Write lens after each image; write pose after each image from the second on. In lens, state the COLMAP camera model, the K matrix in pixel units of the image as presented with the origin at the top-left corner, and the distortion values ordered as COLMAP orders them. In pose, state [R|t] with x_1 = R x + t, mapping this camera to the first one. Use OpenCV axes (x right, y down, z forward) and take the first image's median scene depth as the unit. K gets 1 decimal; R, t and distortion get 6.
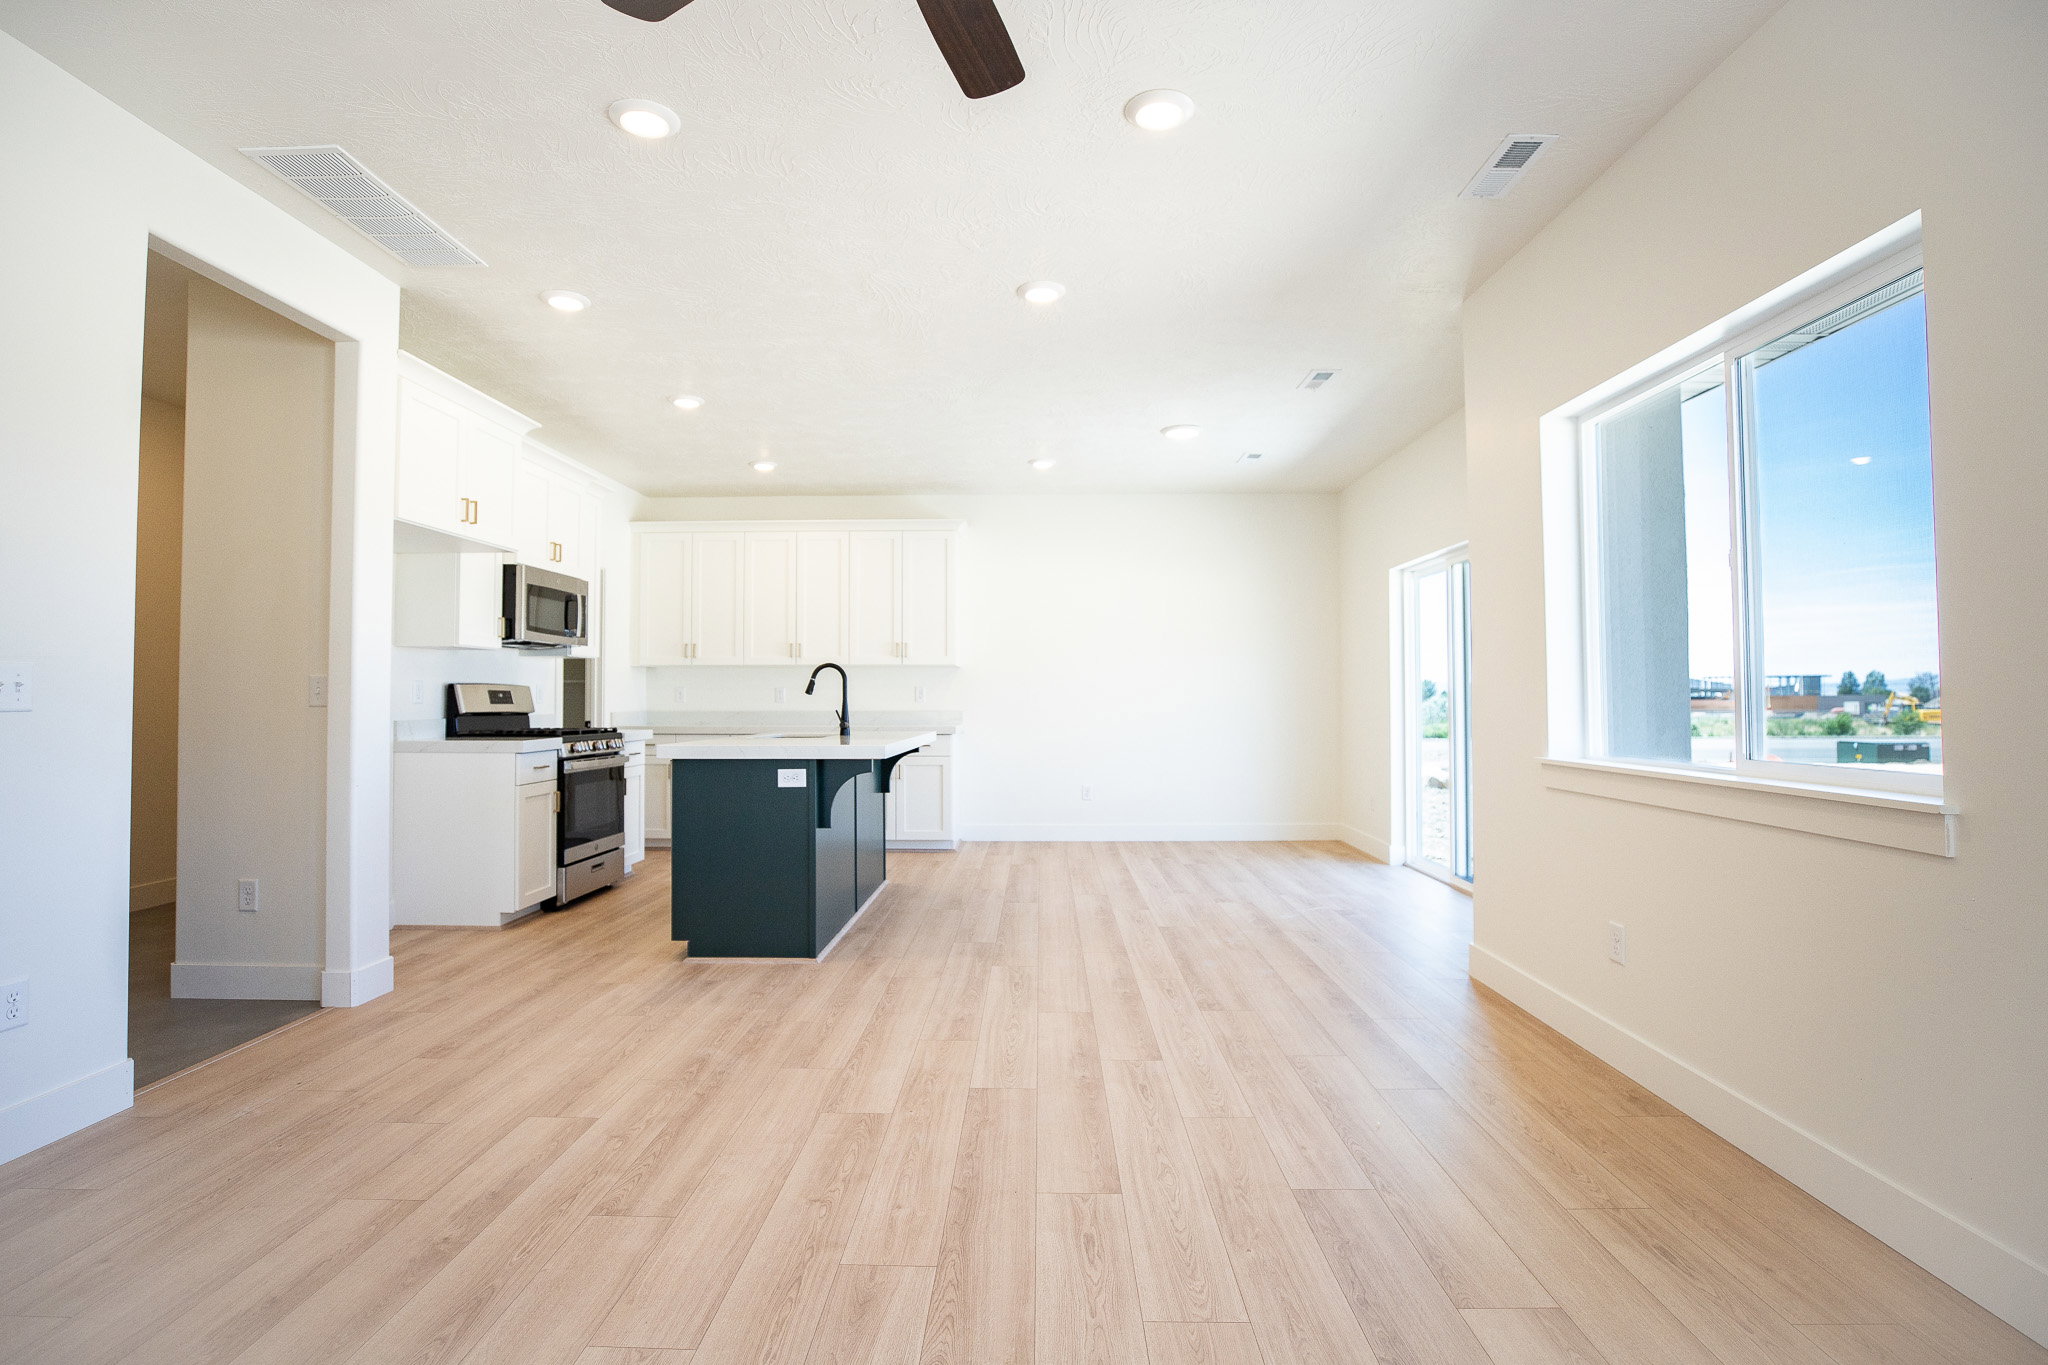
lens RADIAL K [[956.1, 0, 1024.0], [0, 956.1, 682.5], [0, 0, 1]] dist [-0.020985, 0.000232]
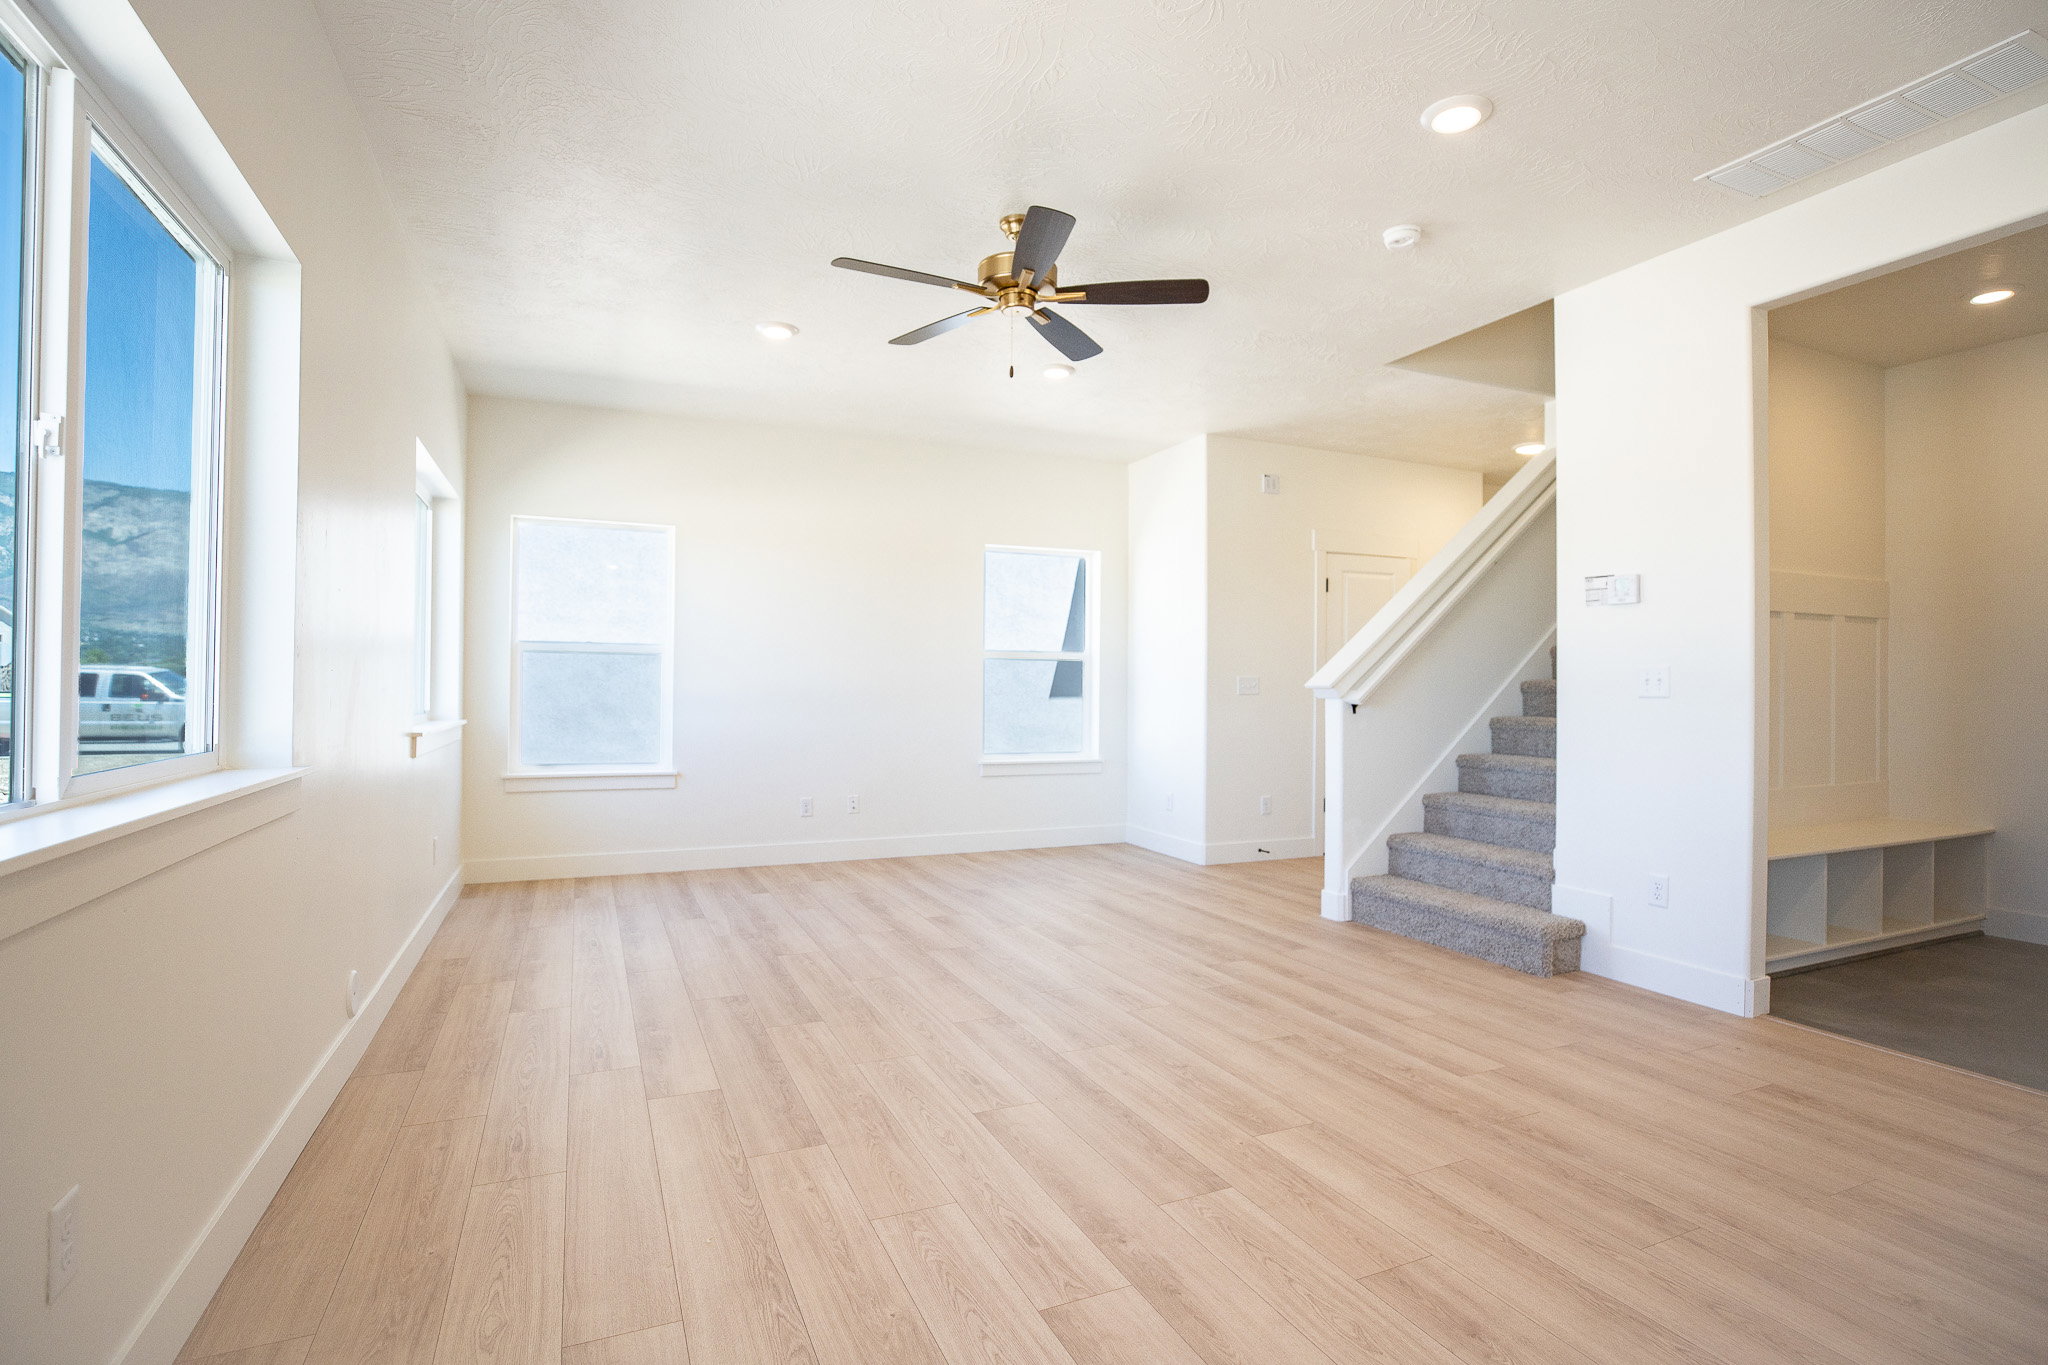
lens RADIAL K [[957.0, 0, 1024.0], [0, 957.0, 682.5], [0, 0, 1]] dist [-0.001386, -0.000239]
pose [[-0.899391, -0.007397, -0.437082, 0.262079], [0.001710, 0.999790, -0.020438, 0.018907], [0.437142, -0.019130, -0.899189, 0.977323]]
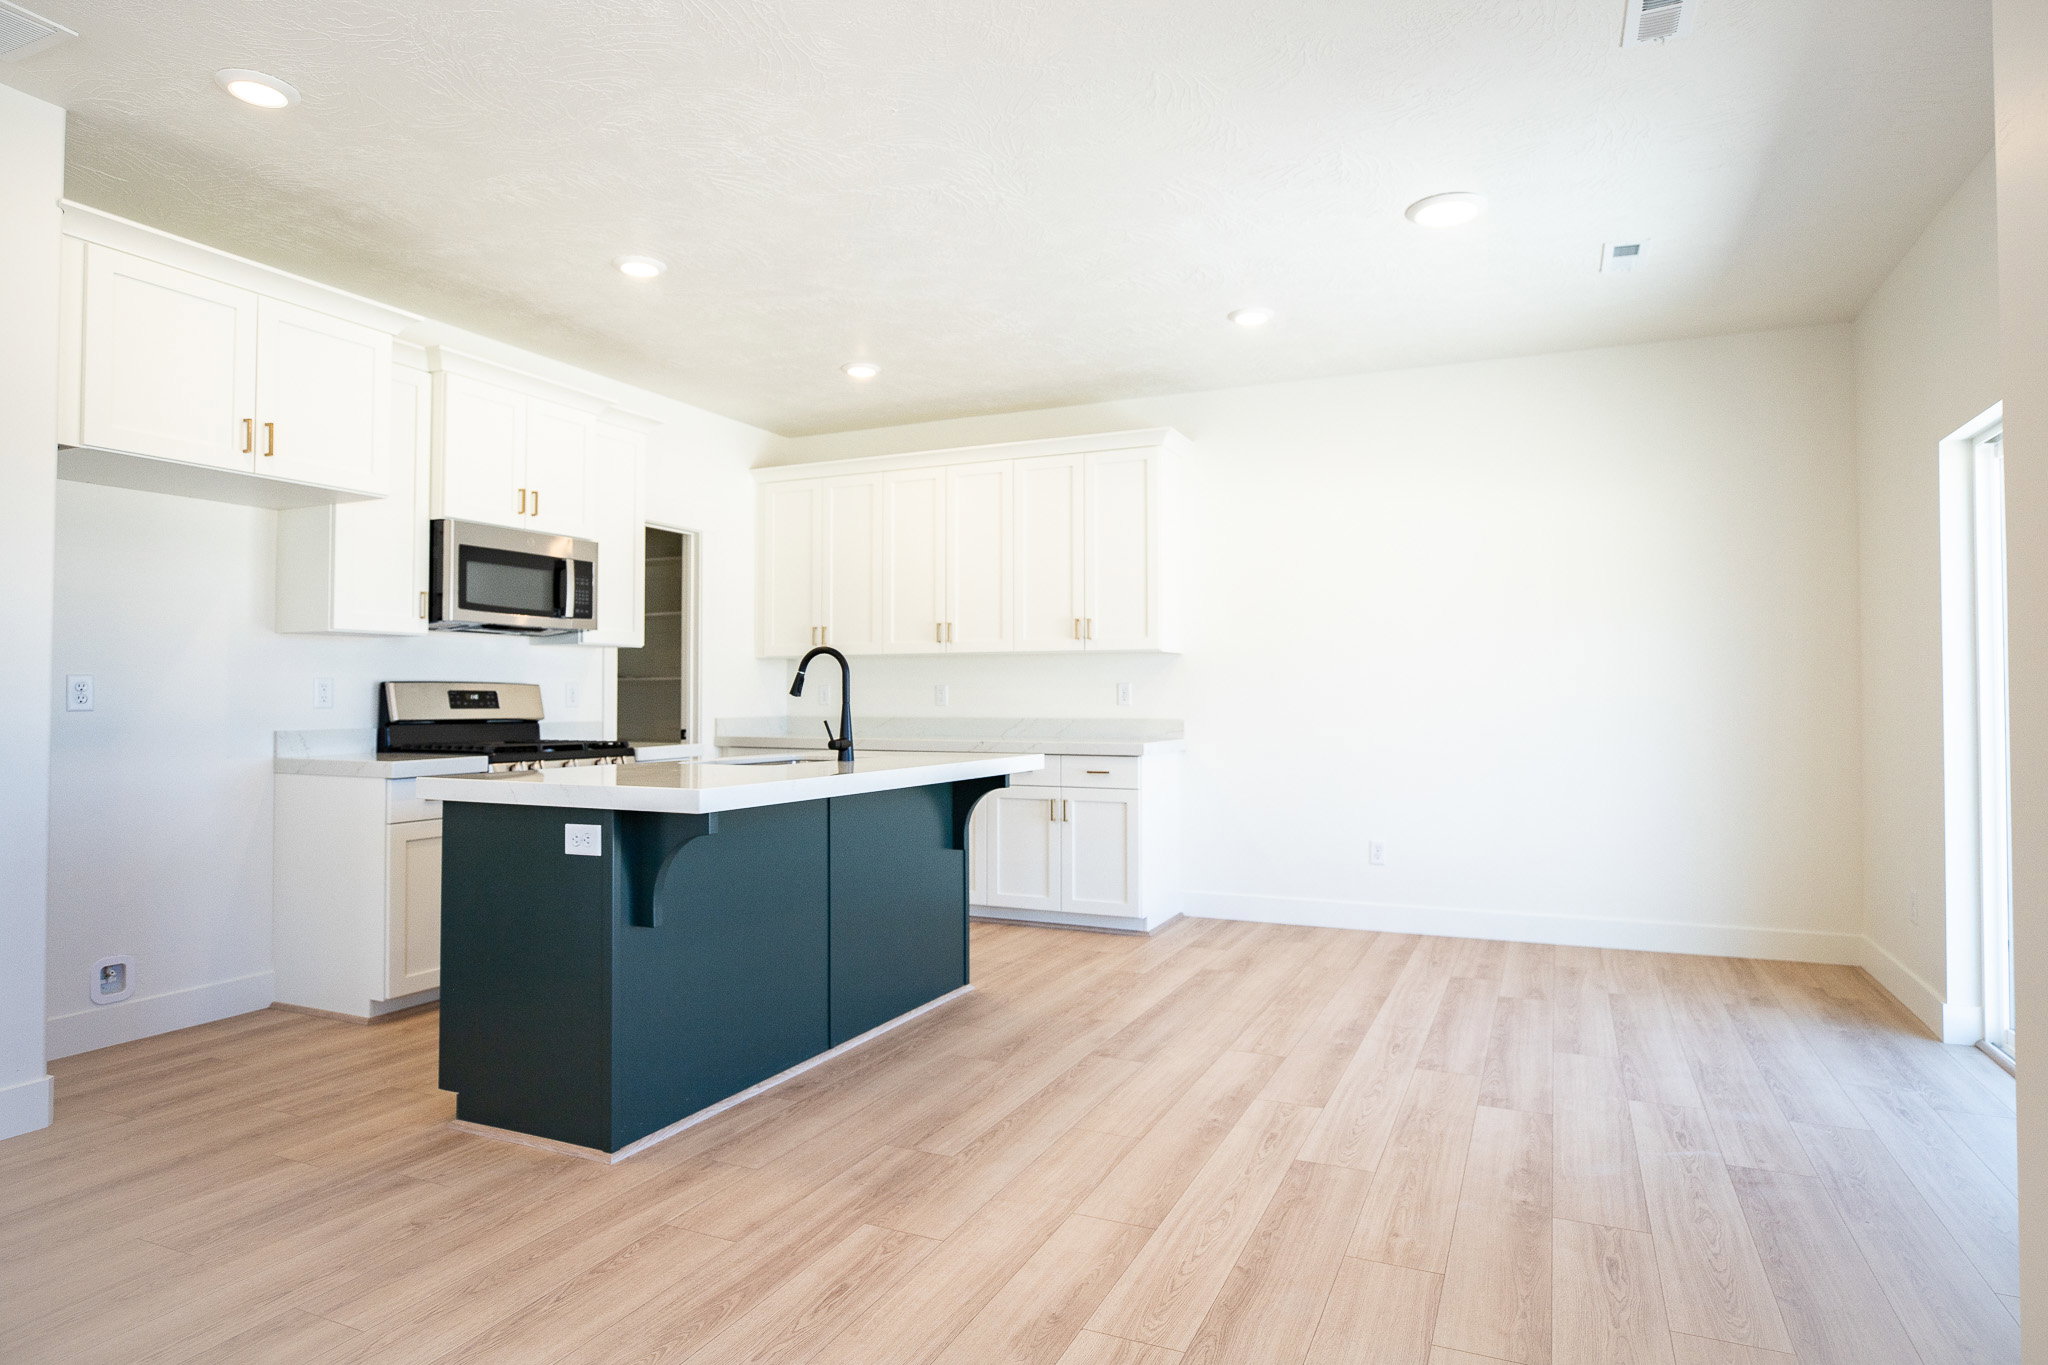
lens RADIAL K [[1119.6, 0, 1070.3], [0, 1119.6, 682.2], [0, 0, 1]] dist [-0.016959, 0.001101]
pose [[0.925731, -0.004260, -0.378159, 0.260294], [0.005522, 0.999982, 0.002252, 0.002818], [0.378143, -0.004172, 0.925738, 0.423399]]
